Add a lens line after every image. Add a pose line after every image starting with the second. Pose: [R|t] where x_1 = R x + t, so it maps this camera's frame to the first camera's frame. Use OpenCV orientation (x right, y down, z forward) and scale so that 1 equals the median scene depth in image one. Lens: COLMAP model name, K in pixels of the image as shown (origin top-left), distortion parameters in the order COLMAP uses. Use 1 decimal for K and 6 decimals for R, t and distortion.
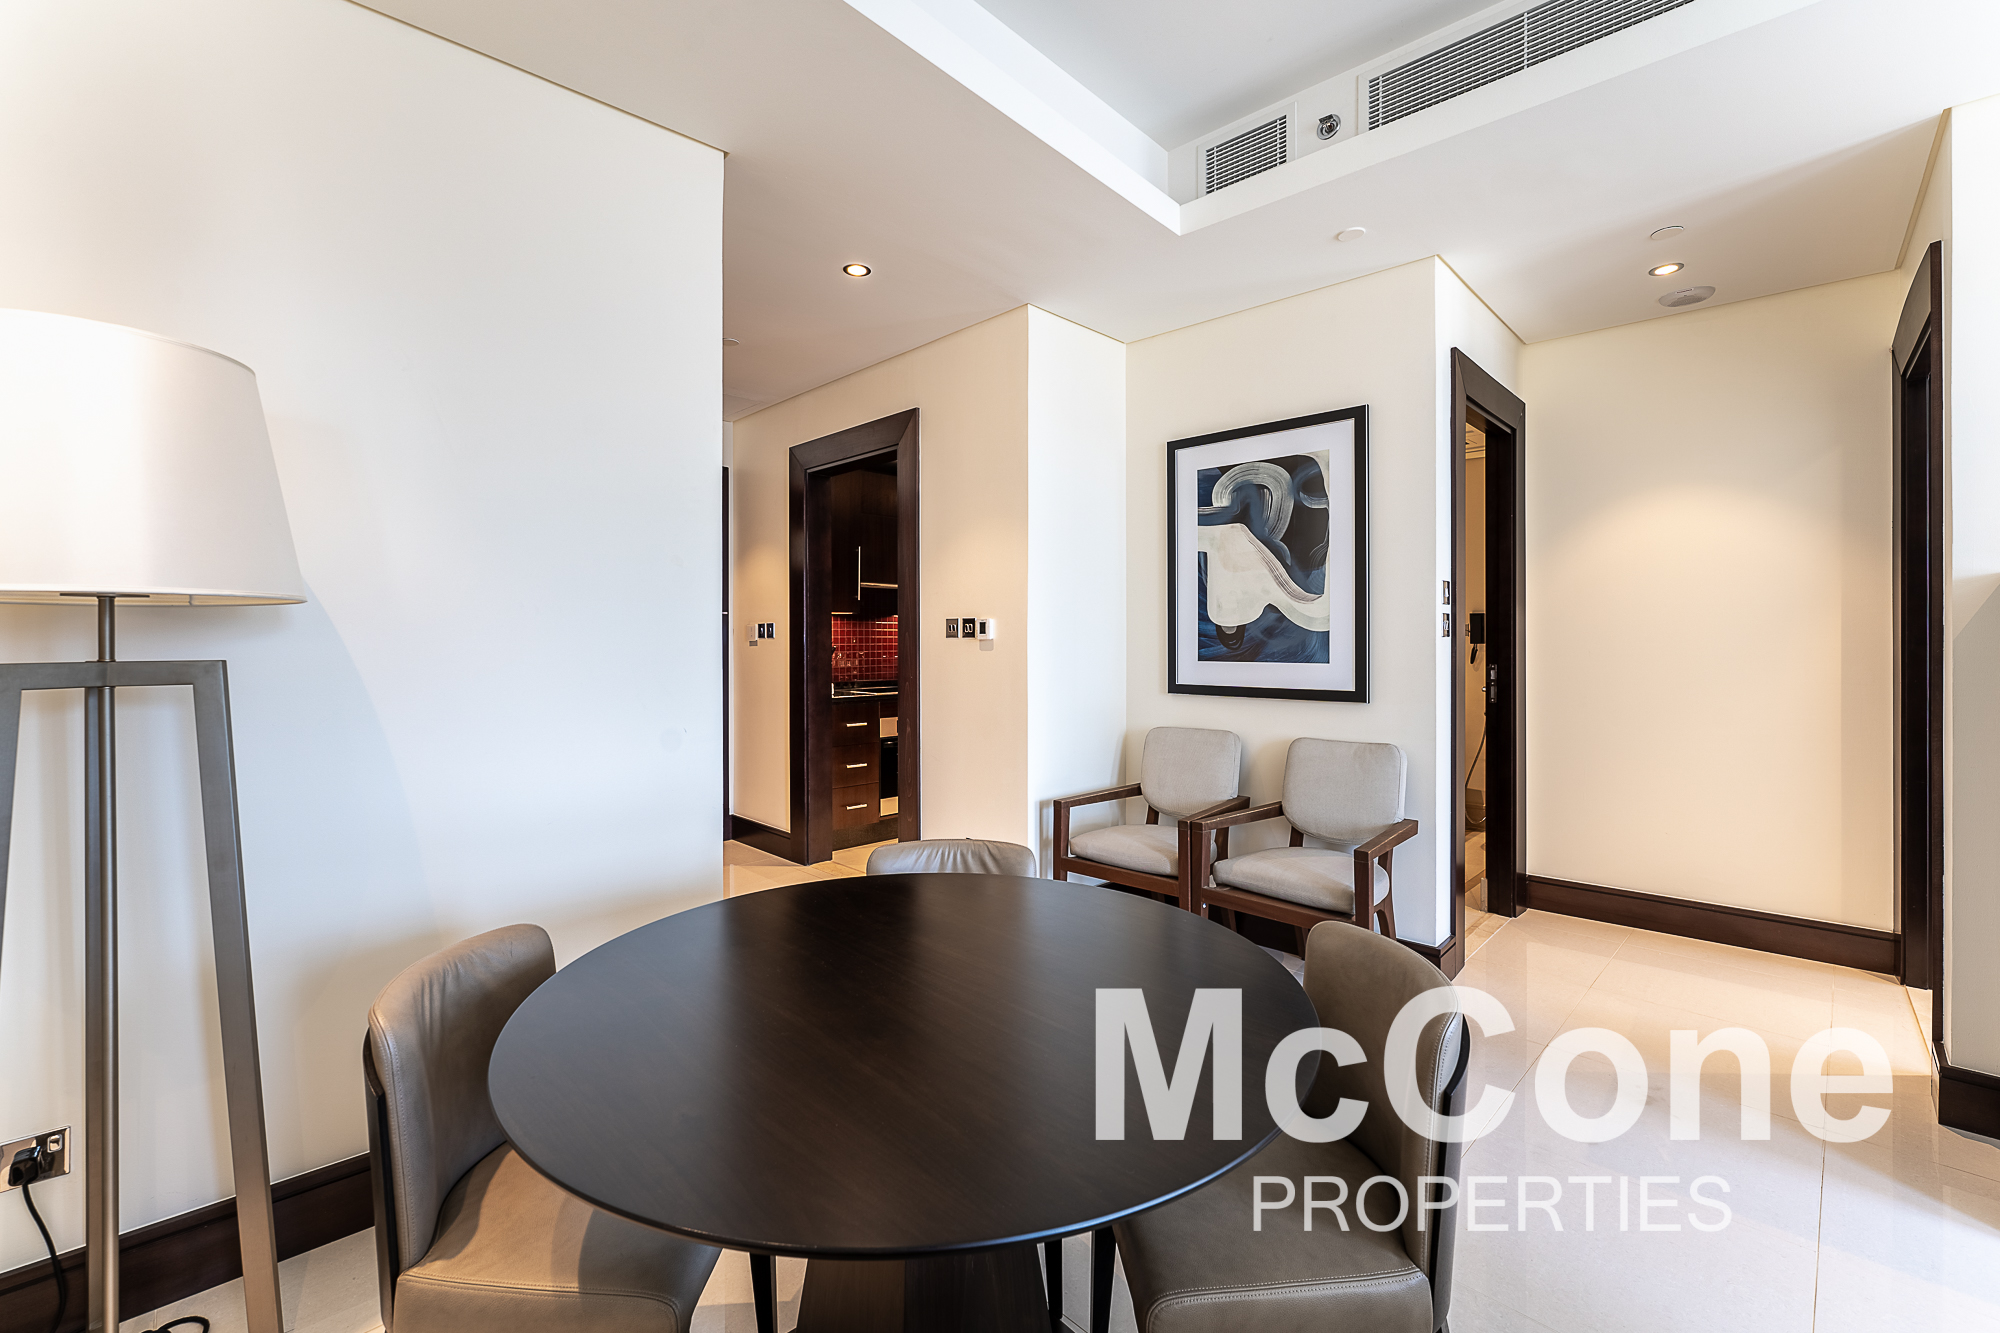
lens RADIAL K [[854.2, 0, 998.0], [0, 854.2, 632.6], [0, 0, 1]] dist [-0.001177, -0.000120]
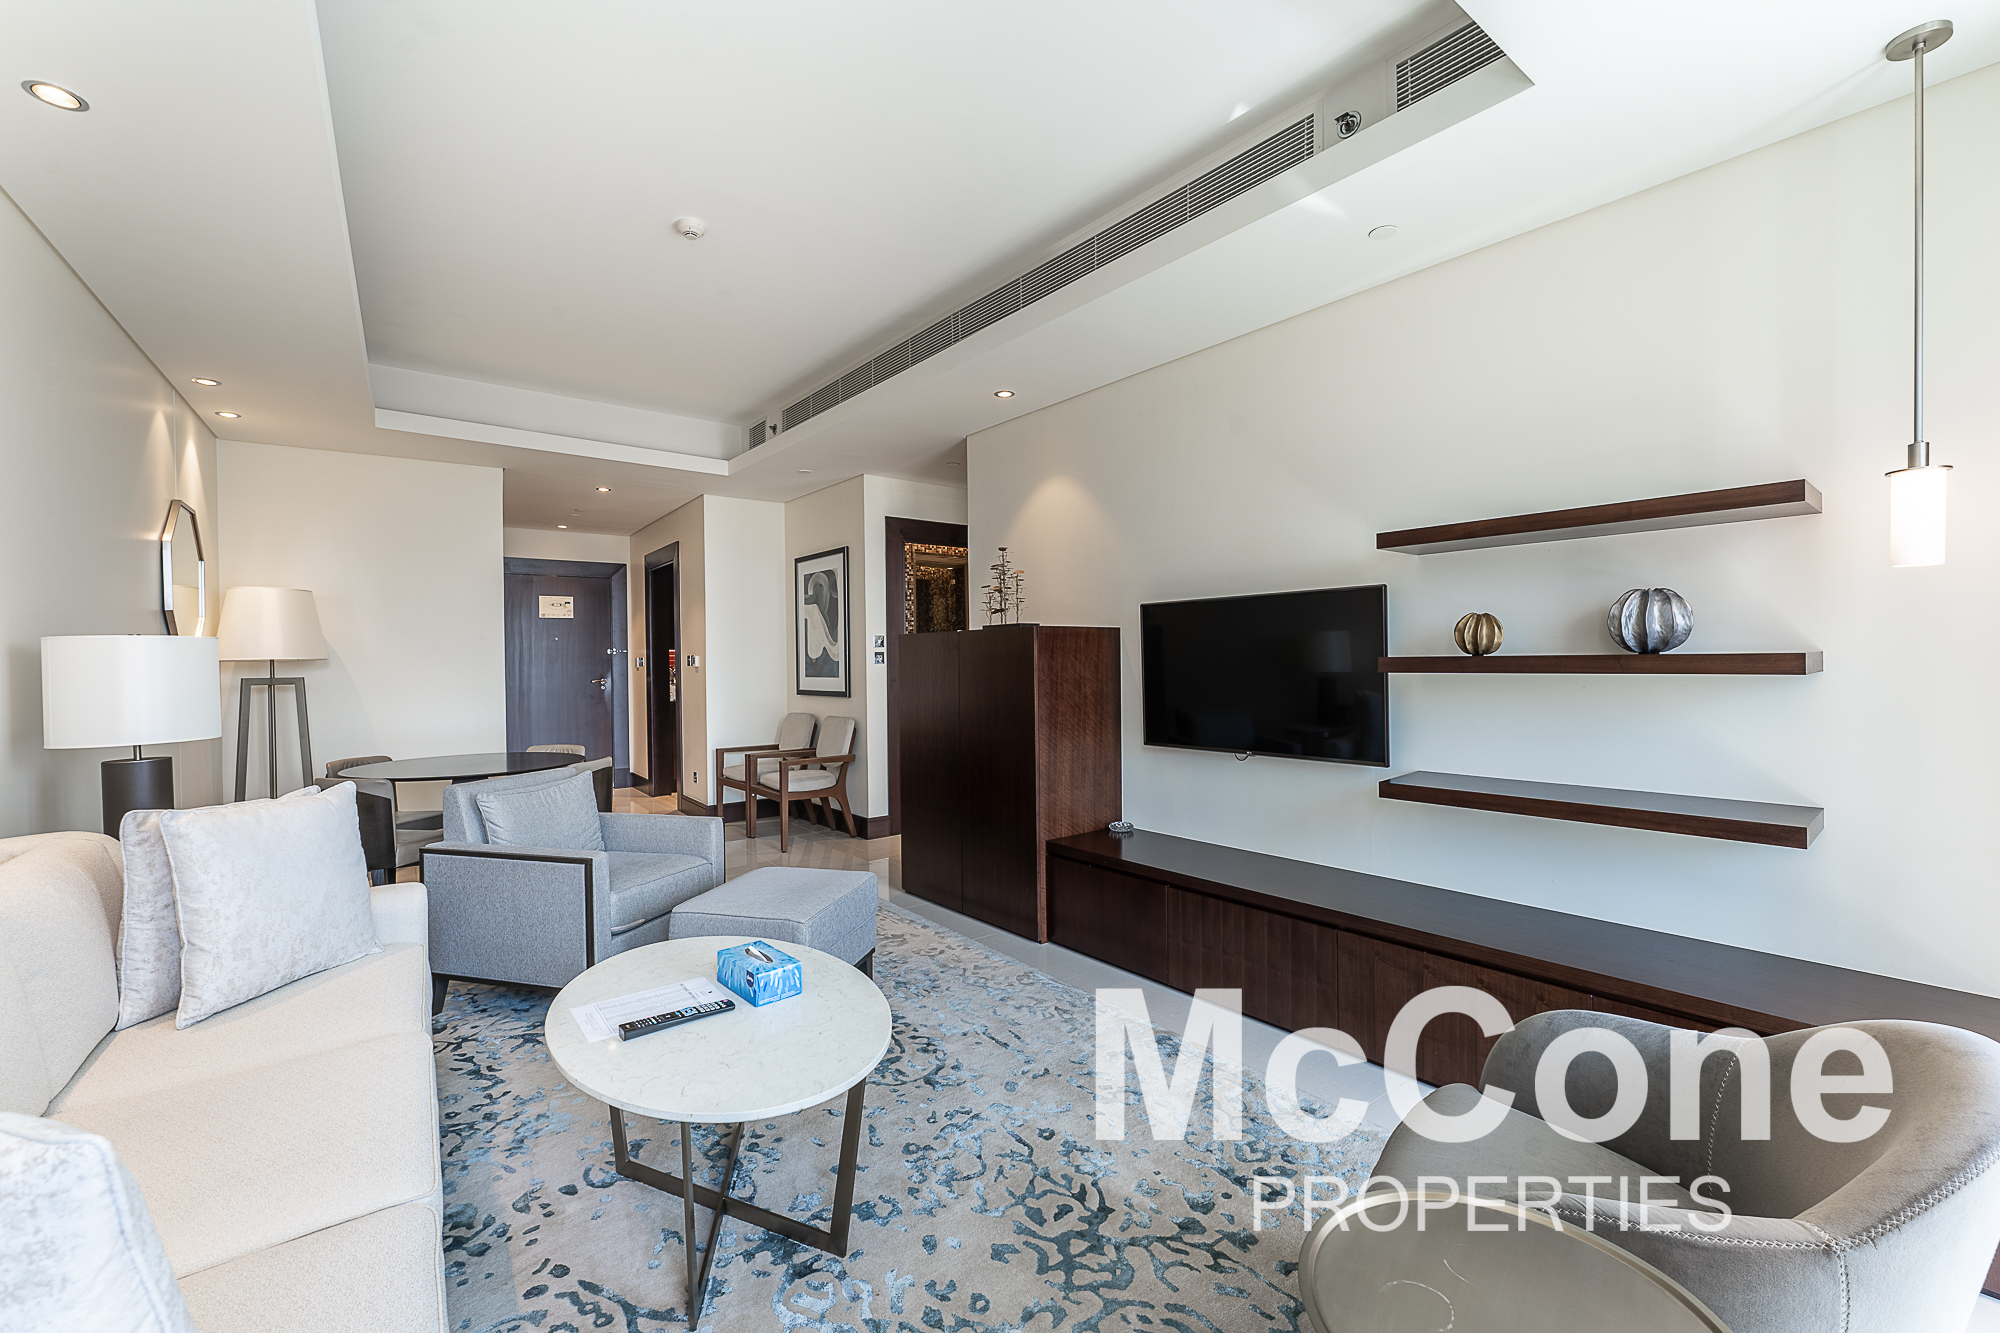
lens RADIAL K [[854.4, 0, 990.5], [0, 854.4, 690.7], [0, 0, 1]] dist [0.000056, 0.000278]
pose [[0.995384, -0.012311, -0.095177, 0.901035], [0.015550, 0.999322, 0.033366, 0.005777], [0.094702, -0.034692, 0.994901, -0.897366]]
